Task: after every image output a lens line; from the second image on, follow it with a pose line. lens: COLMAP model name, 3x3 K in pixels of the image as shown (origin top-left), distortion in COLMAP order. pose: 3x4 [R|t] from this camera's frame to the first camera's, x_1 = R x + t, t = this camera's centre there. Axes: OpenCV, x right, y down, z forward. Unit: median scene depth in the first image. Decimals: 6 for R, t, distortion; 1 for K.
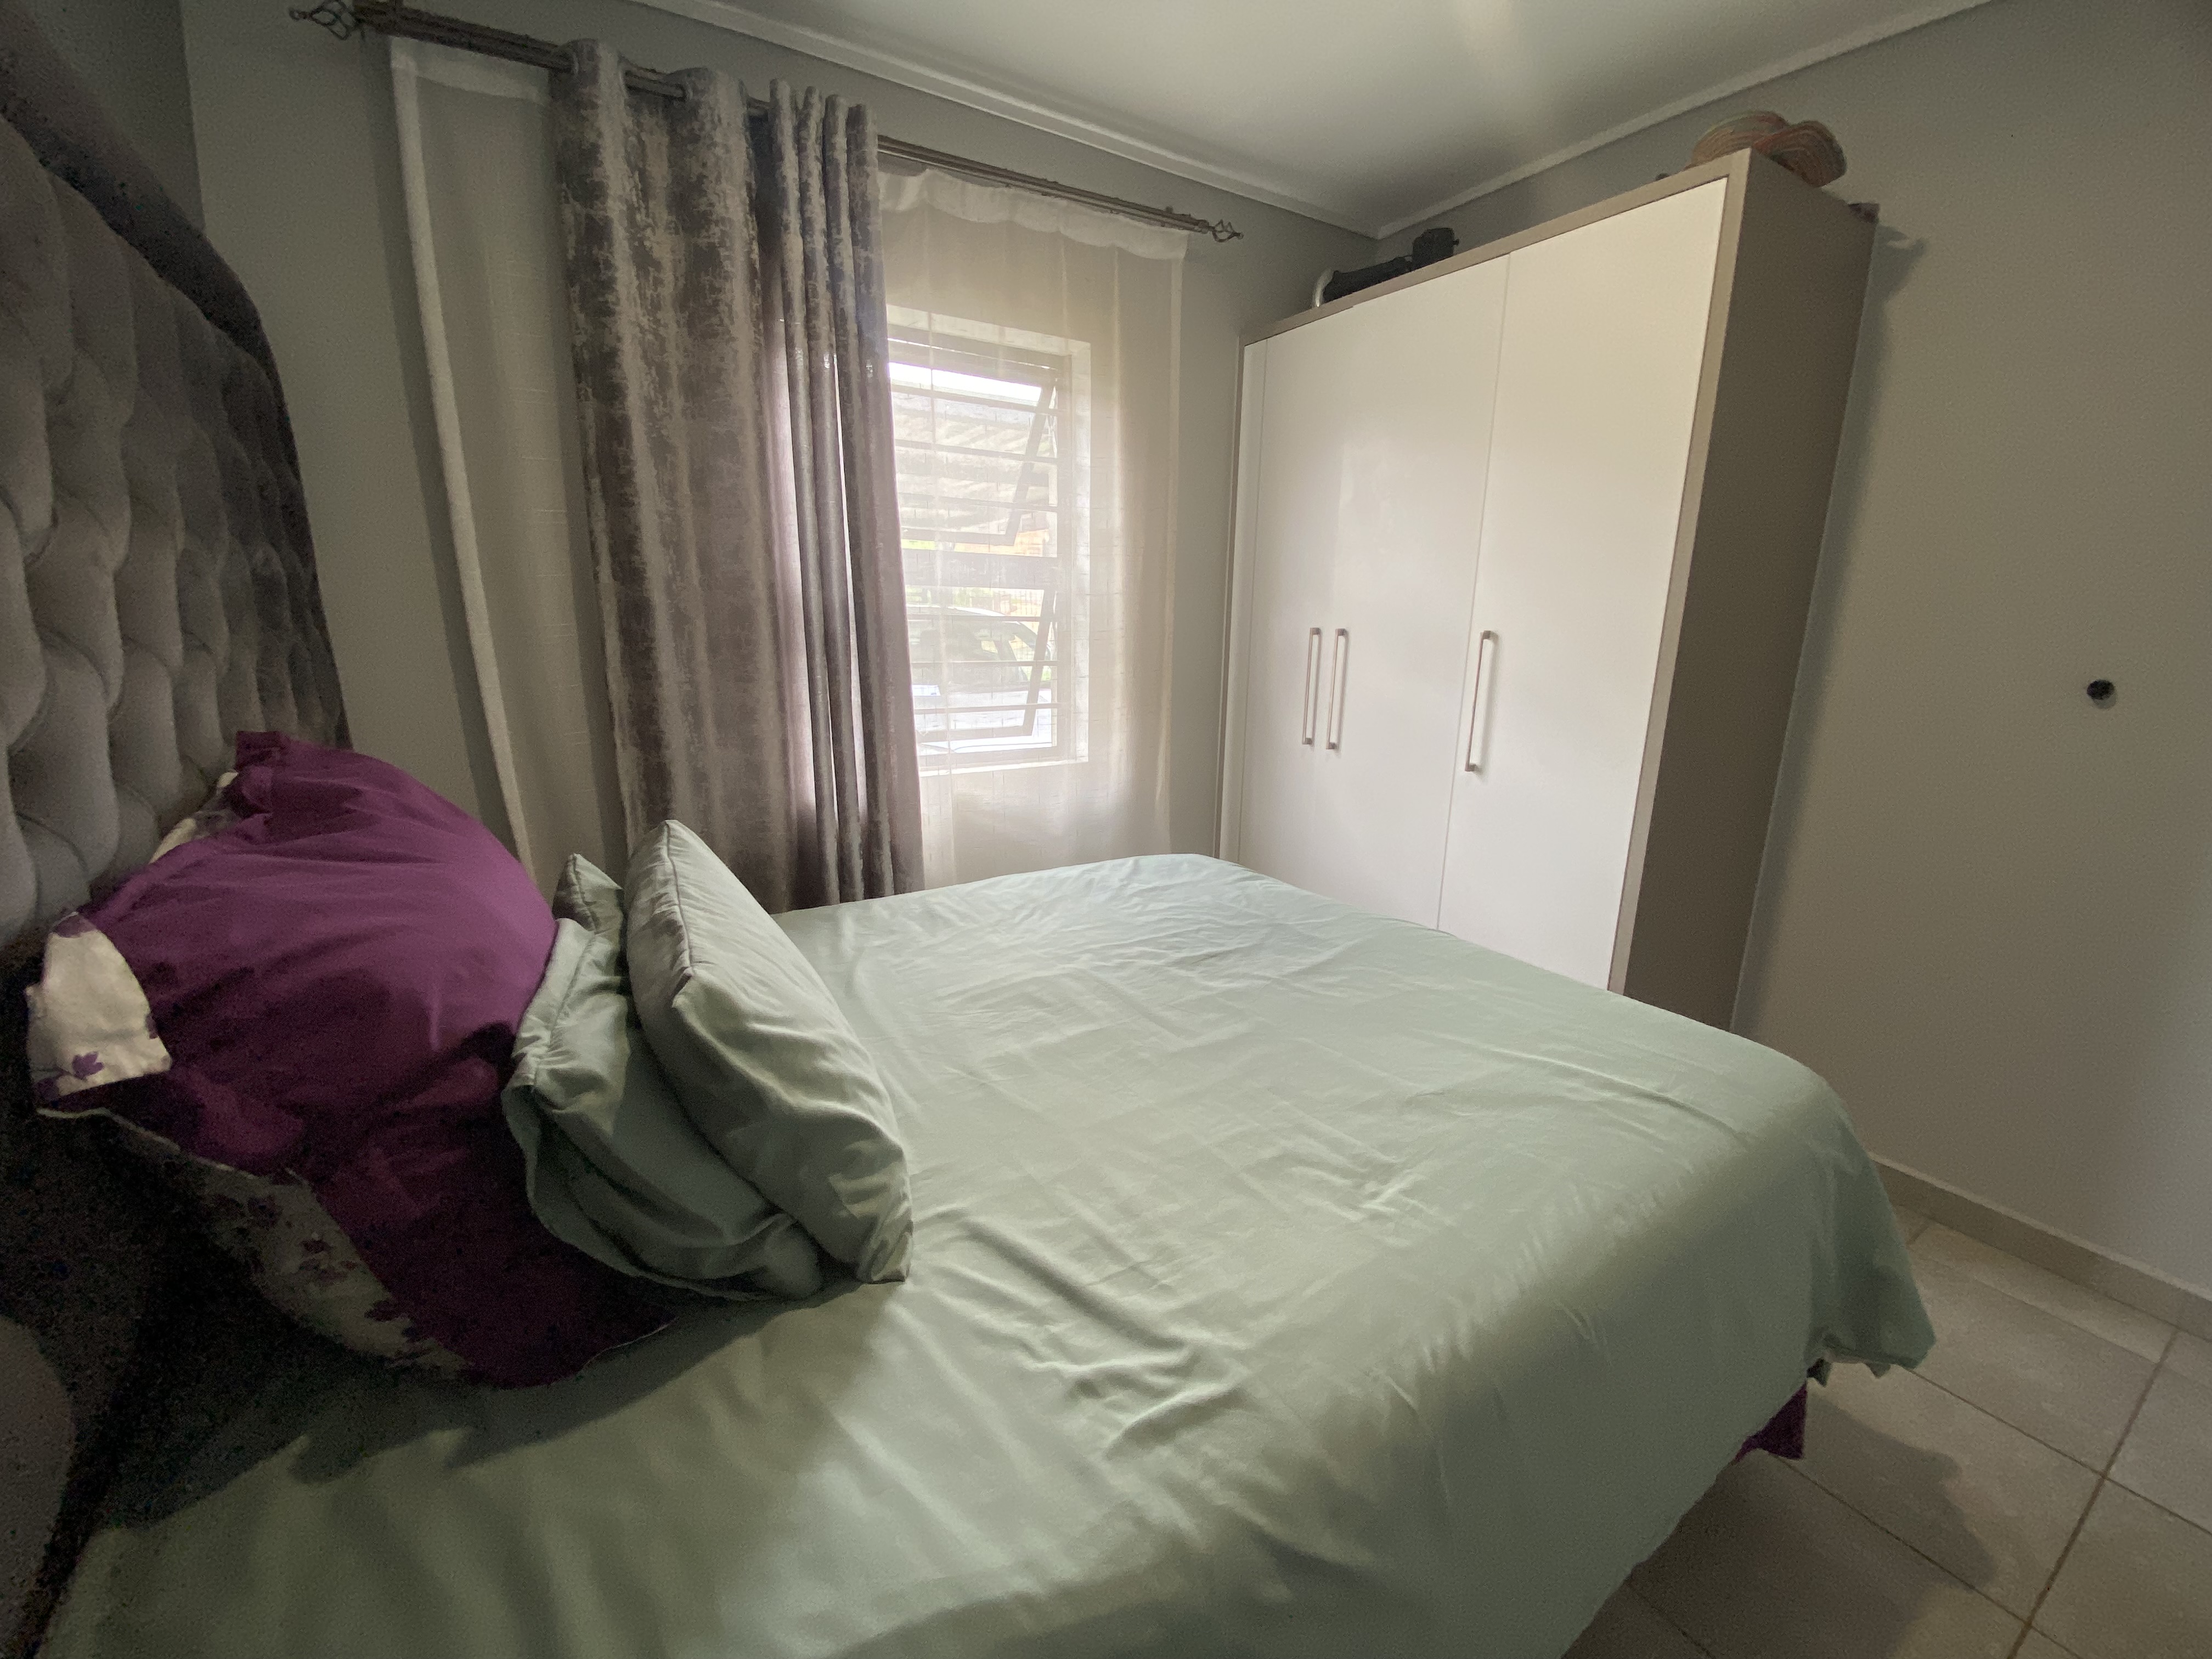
lens RADIAL K [[887.0, 0, 1100.7], [0, 887.0, 815.2], [0, 0, 1]] dist [0.028578, -0.031485]
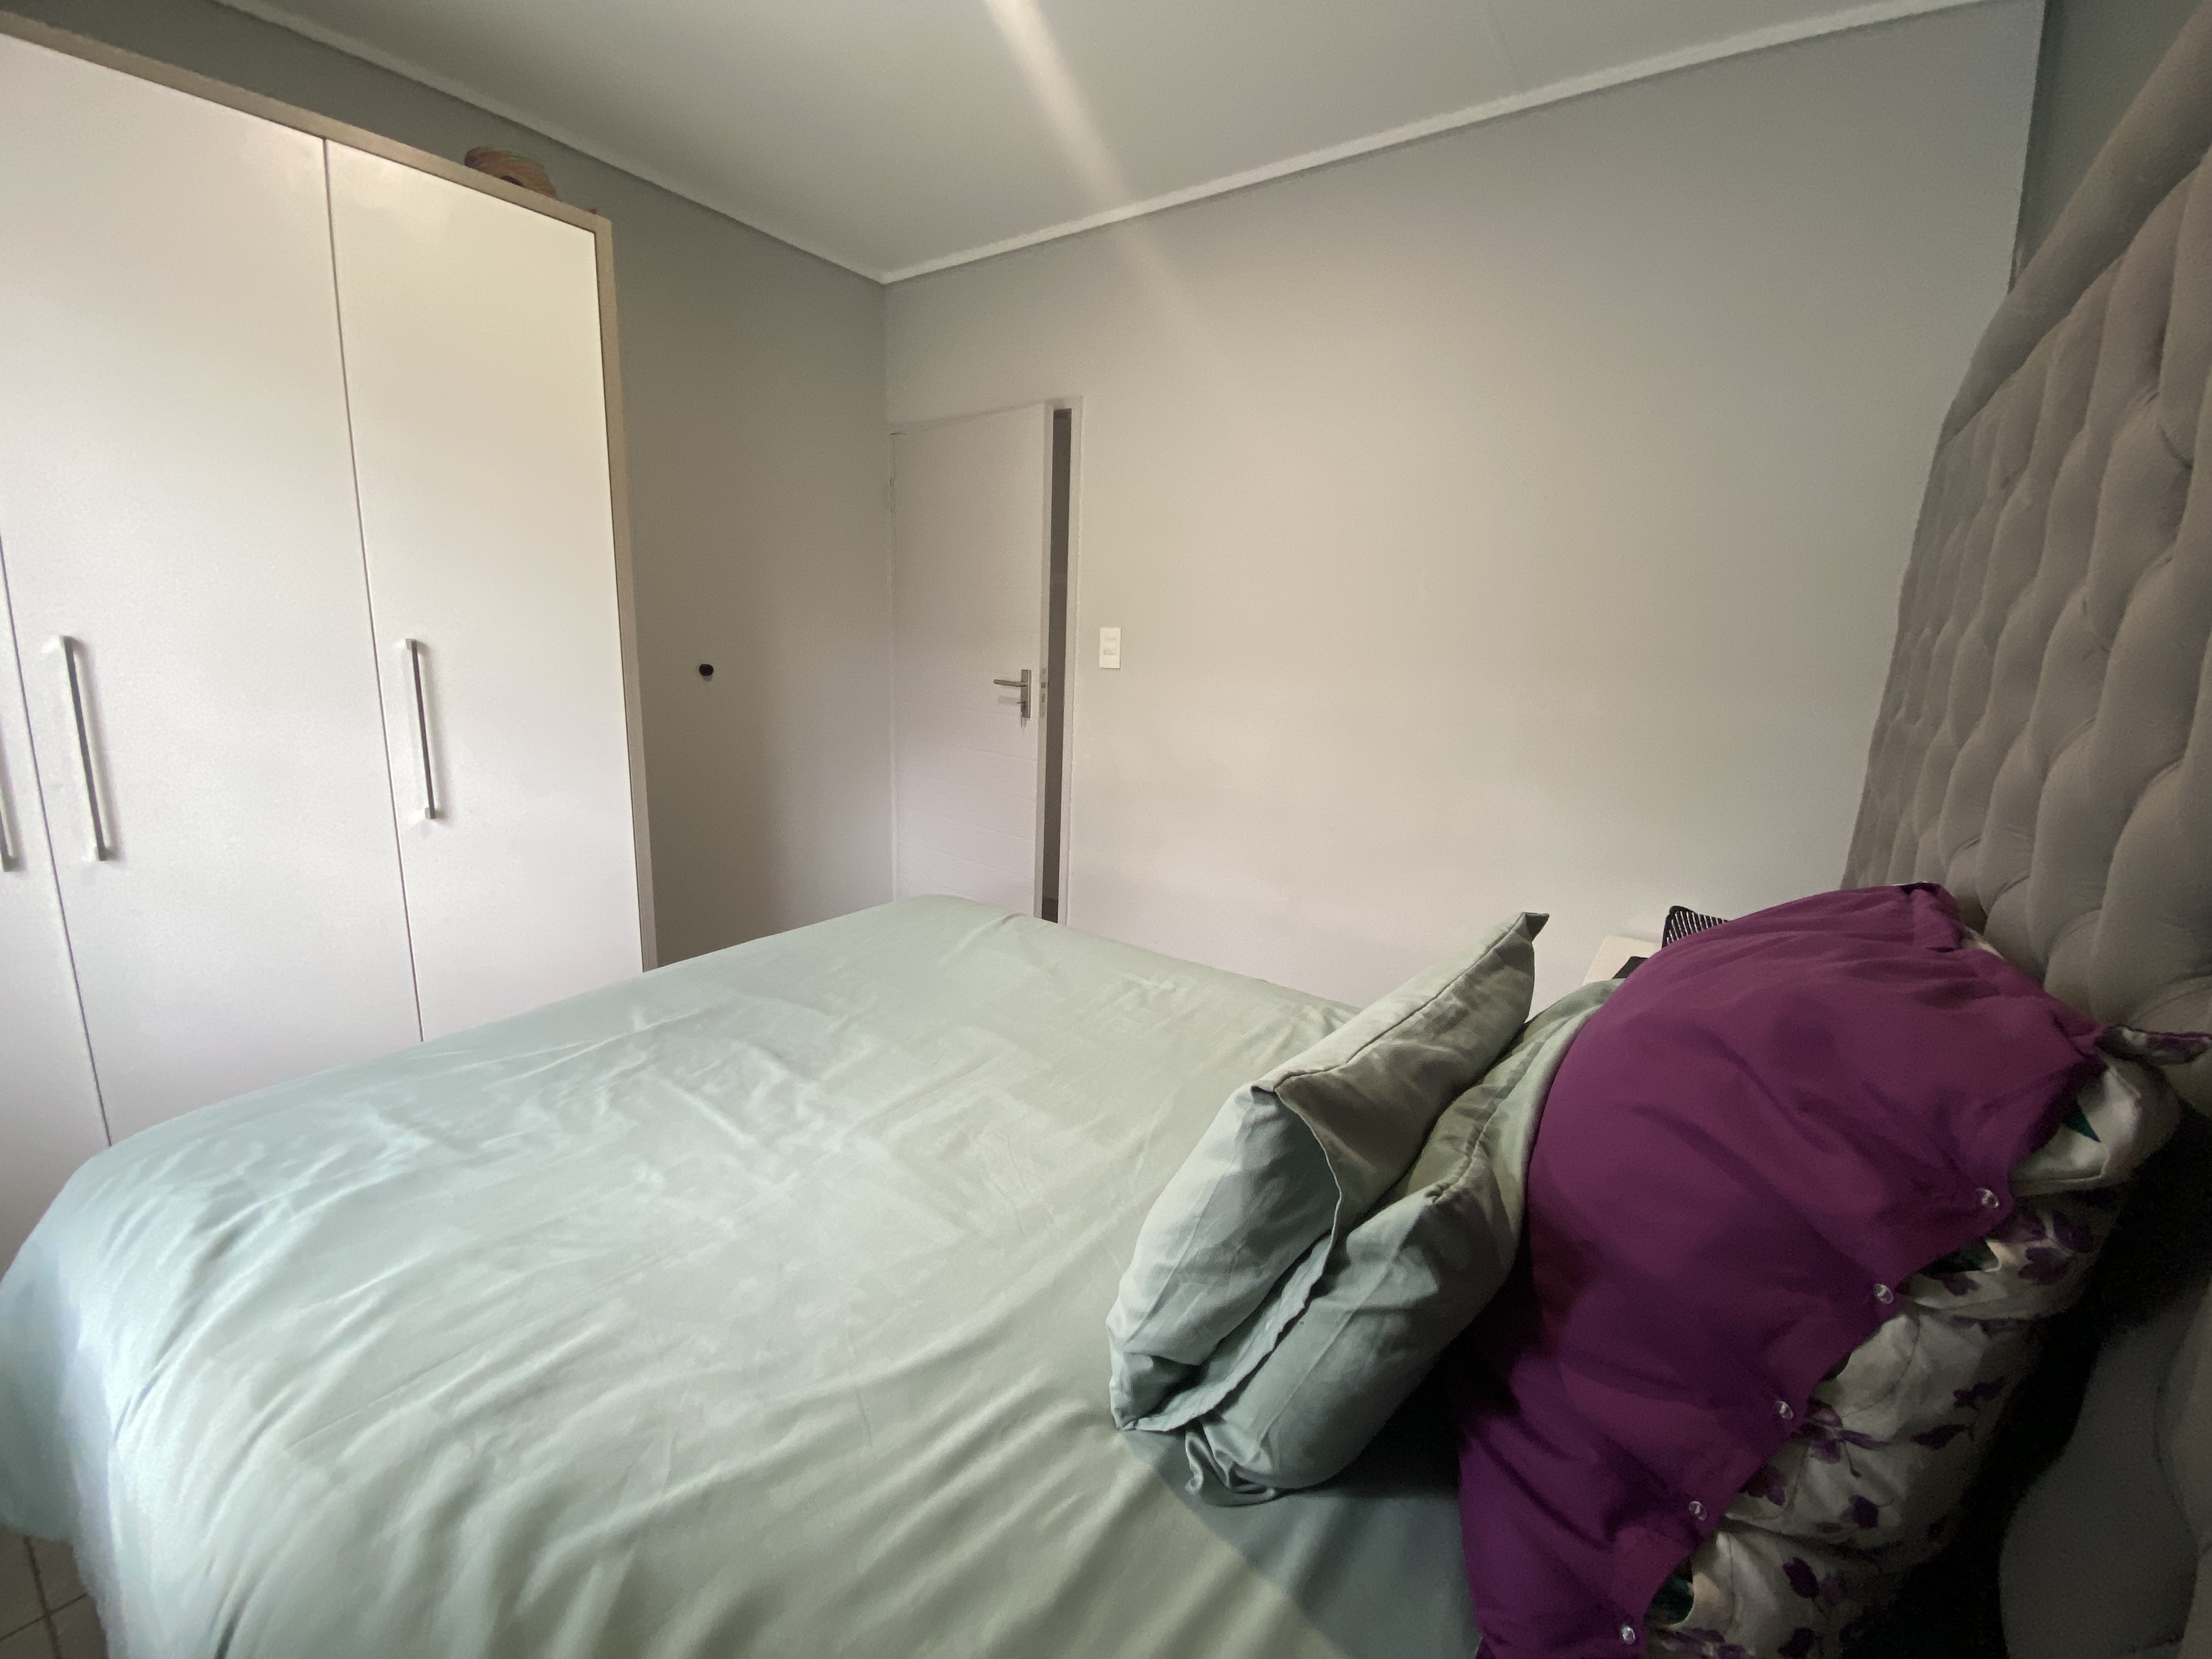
lens RADIAL K [[887.0, 0, 1100.7], [0, 887.0, 815.2], [0, 0, 1]] dist [0.028578, -0.031485]
pose [[-0.379636, -0.197107, 0.903895, -0.669918], [0.174881, 0.944135, 0.279332, -0.221174], [-0.908457, 0.264118, -0.323957, 0.933518]]
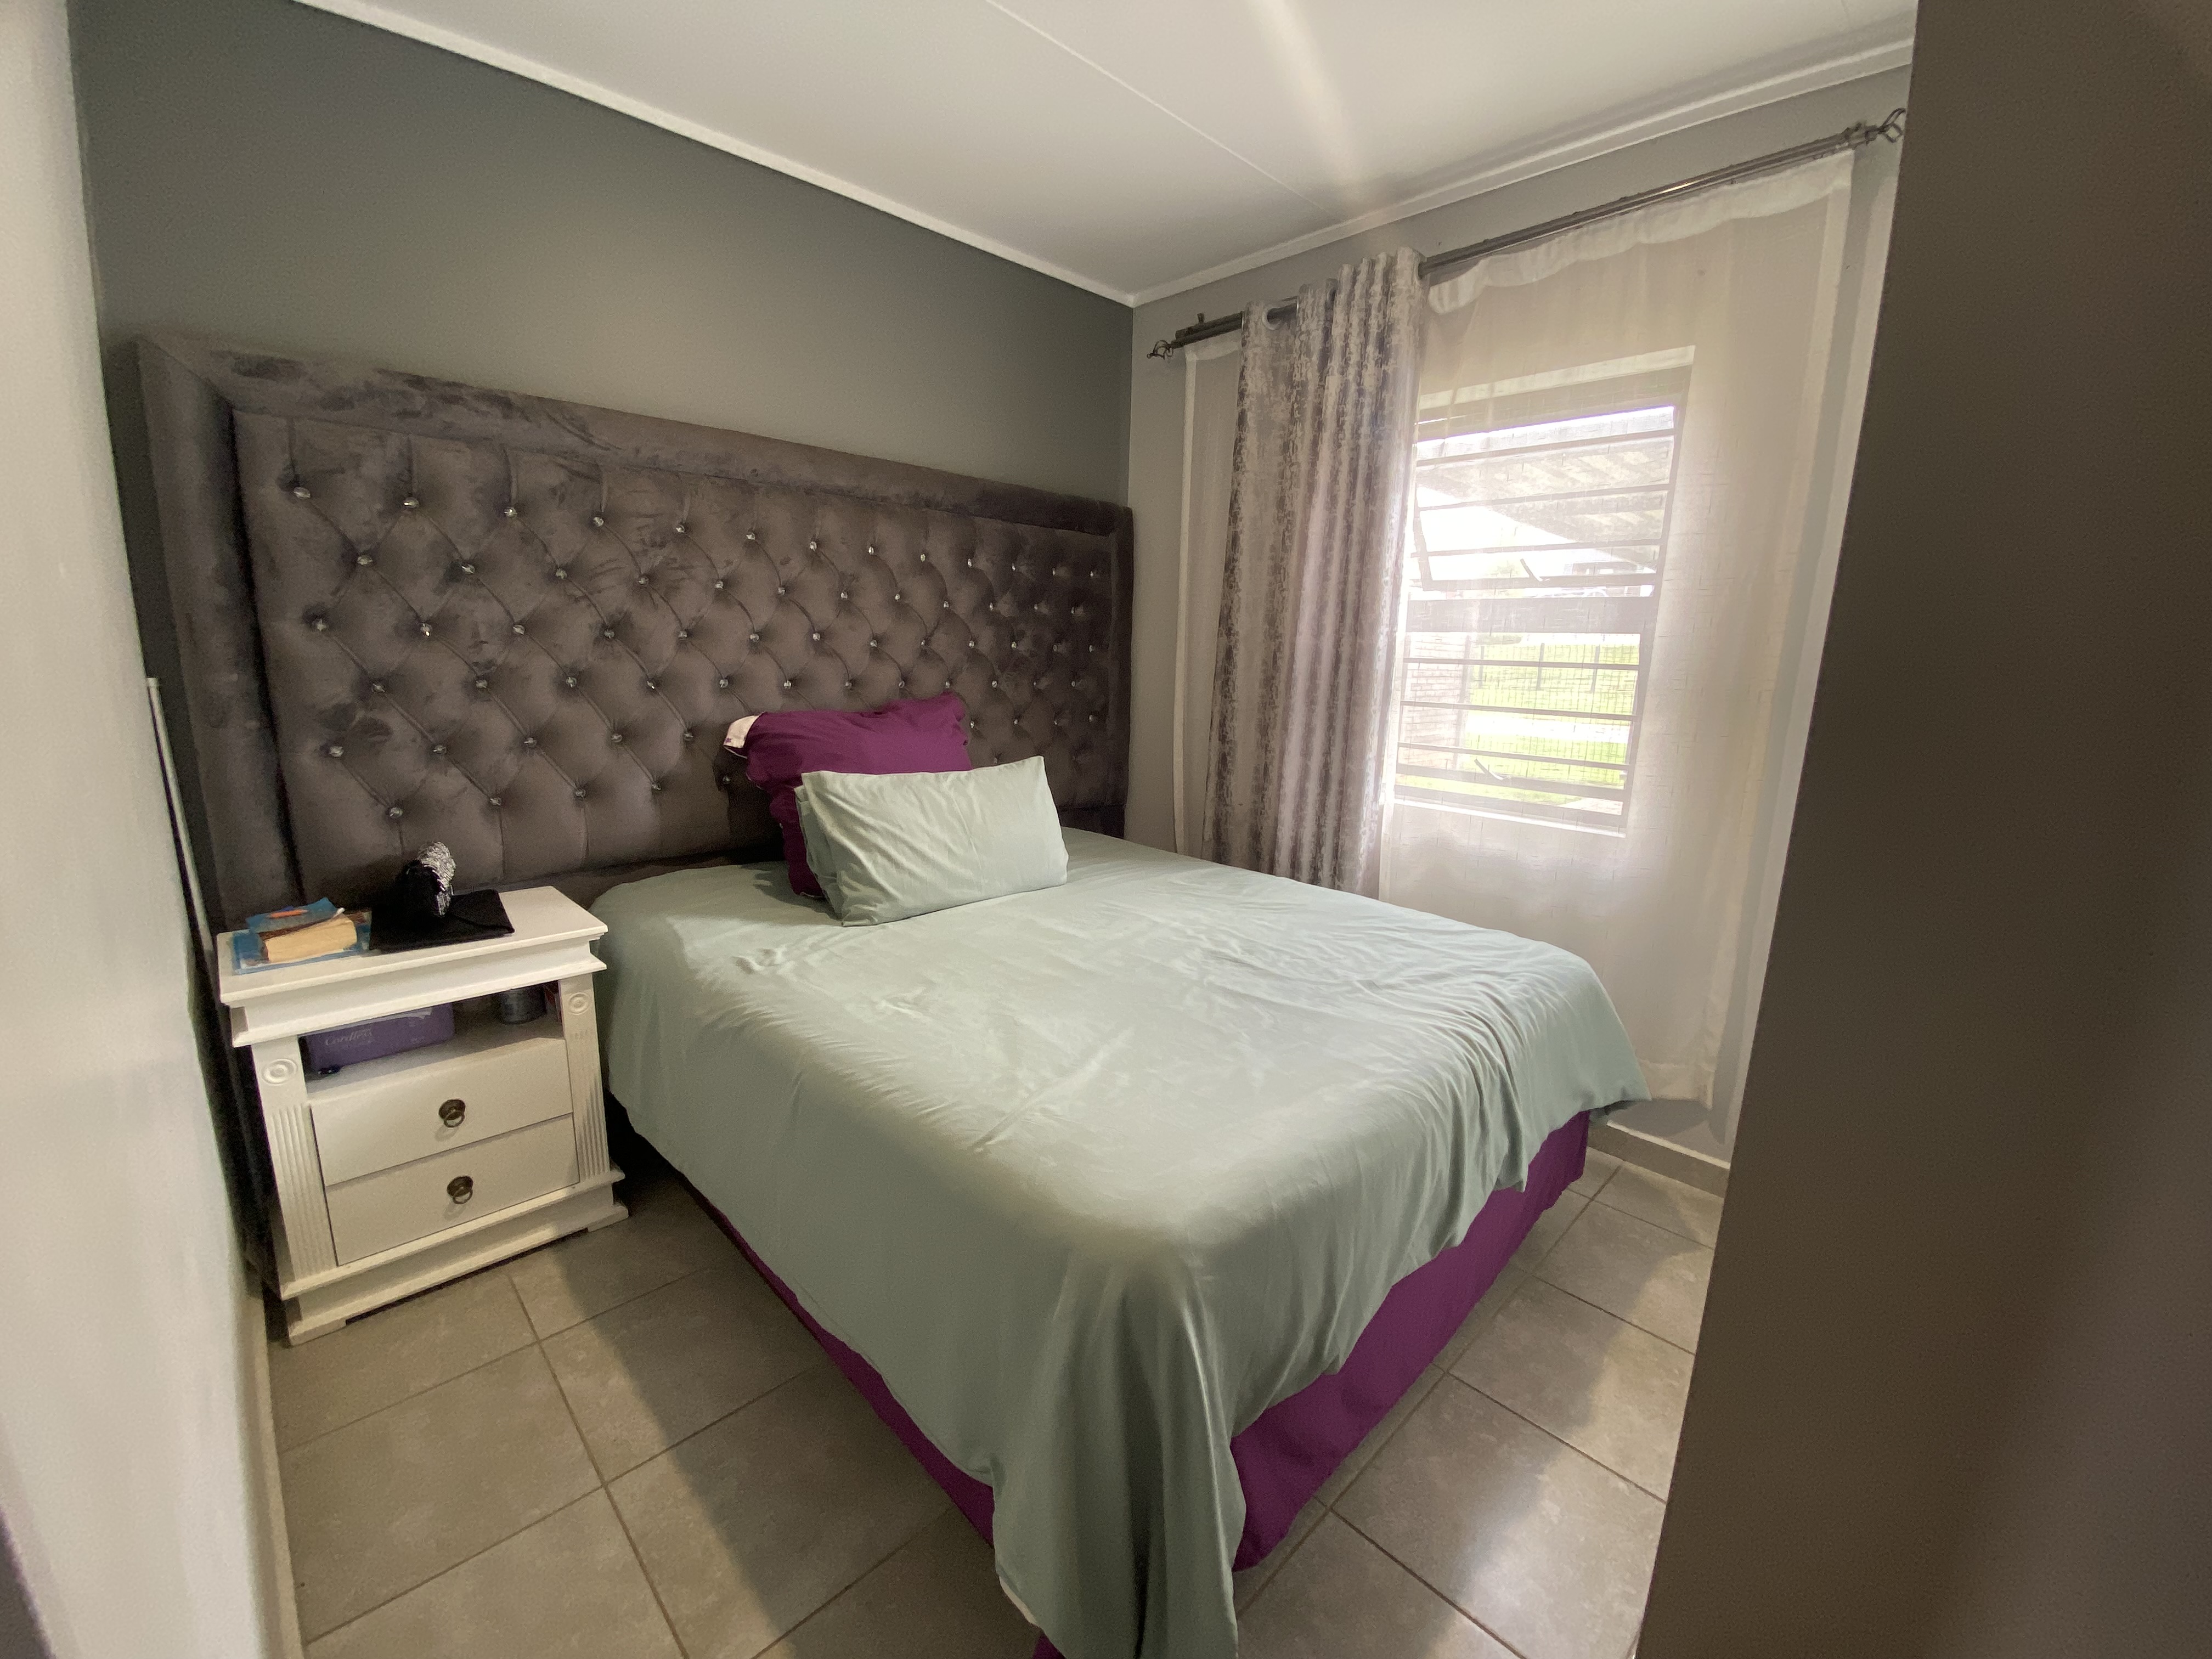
lens RADIAL K [[887.0, 0, 1100.7], [0, 887.0, 815.2], [0, 0, 1]] dist [0.028578, -0.031485]
pose [[0.212851, 0.174154, -0.961439, 1.084813], [-0.247653, 0.961472, 0.119332, -0.099278], [0.945179, 0.212703, 0.247780, 0.527224]]
